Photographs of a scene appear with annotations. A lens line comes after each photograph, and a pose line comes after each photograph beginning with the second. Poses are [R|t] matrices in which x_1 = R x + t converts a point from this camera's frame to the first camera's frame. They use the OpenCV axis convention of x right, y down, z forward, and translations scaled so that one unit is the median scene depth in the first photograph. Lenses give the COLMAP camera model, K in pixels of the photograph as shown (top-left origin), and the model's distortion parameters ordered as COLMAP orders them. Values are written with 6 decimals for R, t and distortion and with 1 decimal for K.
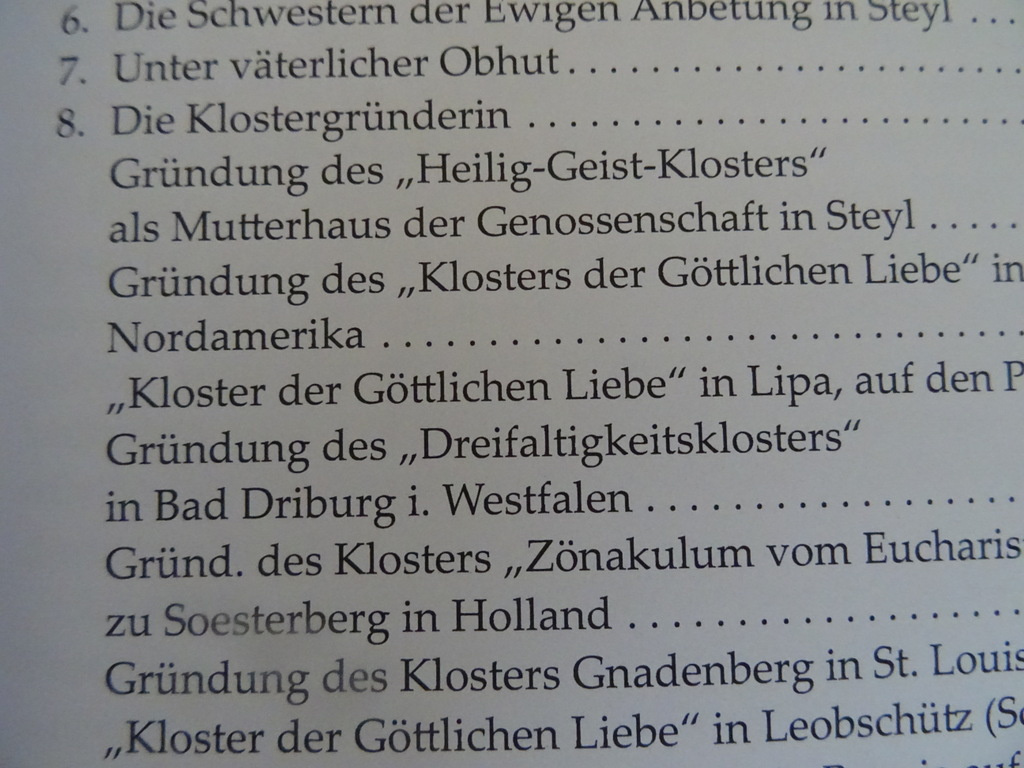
lens RADIAL K [[826.6, 0, 511.6], [0, 826.6, 395.1], [0, 0, 1]] dist [0.039264, -0.099917]
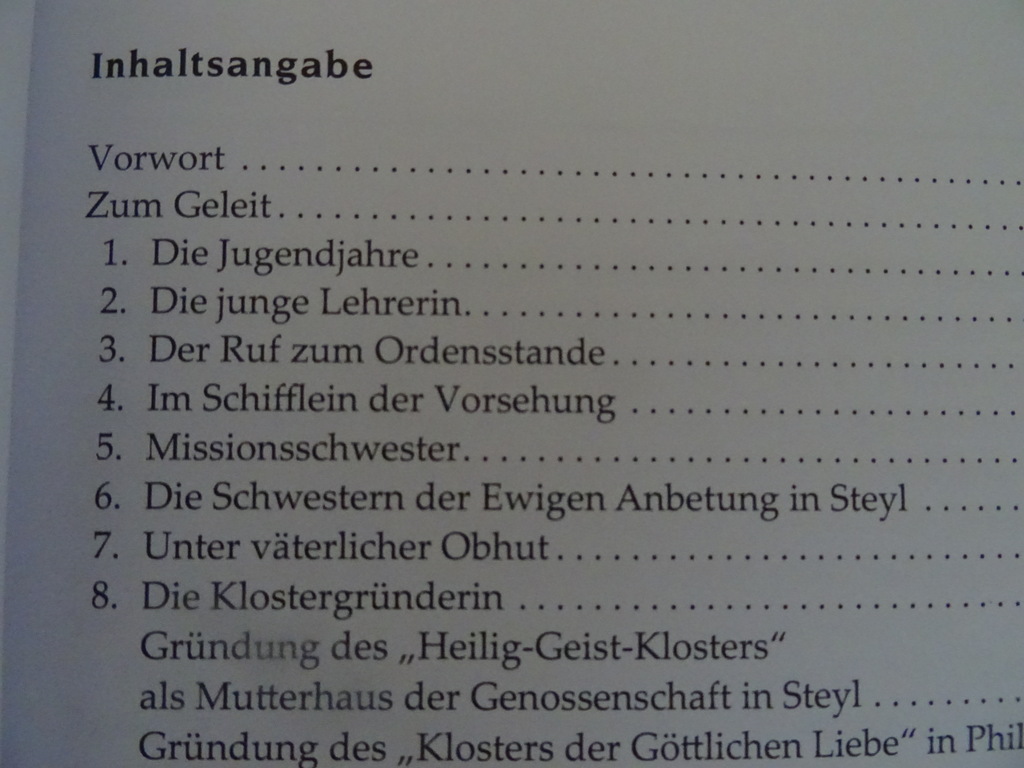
lens RADIAL K [[727.4, 0, 511.4], [0, 727.4, 382.6], [0, 0, 1]] dist [0.002152, -0.022334]
pose [[0.999466, 0.030918, 0.010597, -0.010571], [-0.031235, 0.999026, 0.031159, -0.657646], [-0.009623, -0.031474, 0.999458, 0.036858]]
